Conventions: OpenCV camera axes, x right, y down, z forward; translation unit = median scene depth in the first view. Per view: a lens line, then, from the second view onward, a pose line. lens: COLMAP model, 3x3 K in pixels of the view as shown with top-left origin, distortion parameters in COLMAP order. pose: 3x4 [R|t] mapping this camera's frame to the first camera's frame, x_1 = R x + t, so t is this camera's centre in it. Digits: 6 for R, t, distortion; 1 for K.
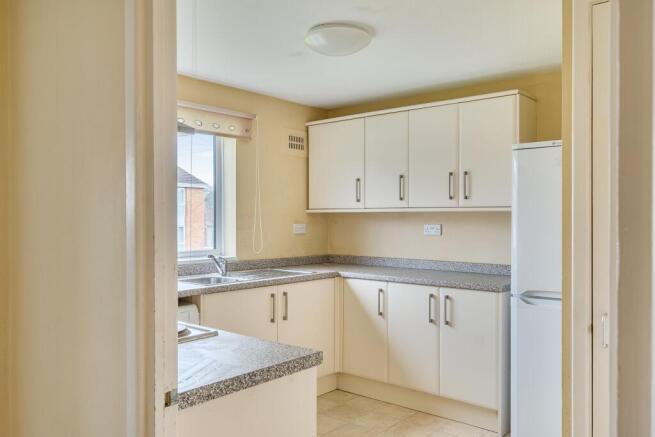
lens RADIAL K [[520.0, 0, 327.6], [0, 520.0, 219.5], [0, 0, 1]] dist [0.007641, 0.002506]
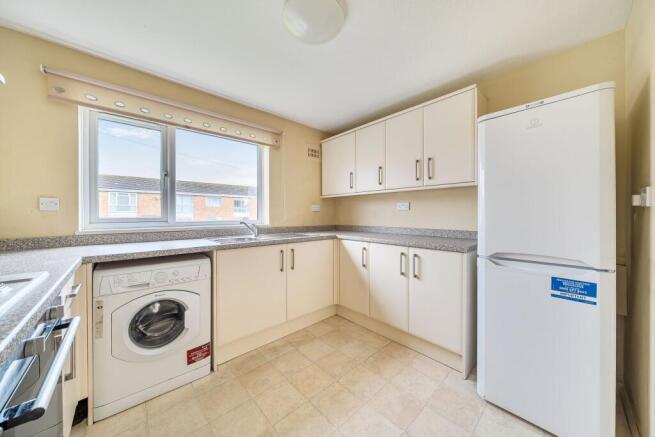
lens RADIAL K [[225.6, 0, 327.6], [0, 225.6, 214.2], [0, 0, 1]] dist [-0.001124, -0.000069]
pose [[0.992273, -0.002203, -0.124051, 0.081021], [0.001823, 0.999993, -0.003180, 0.047937], [0.124057, 0.002930, 0.992271, 0.401289]]
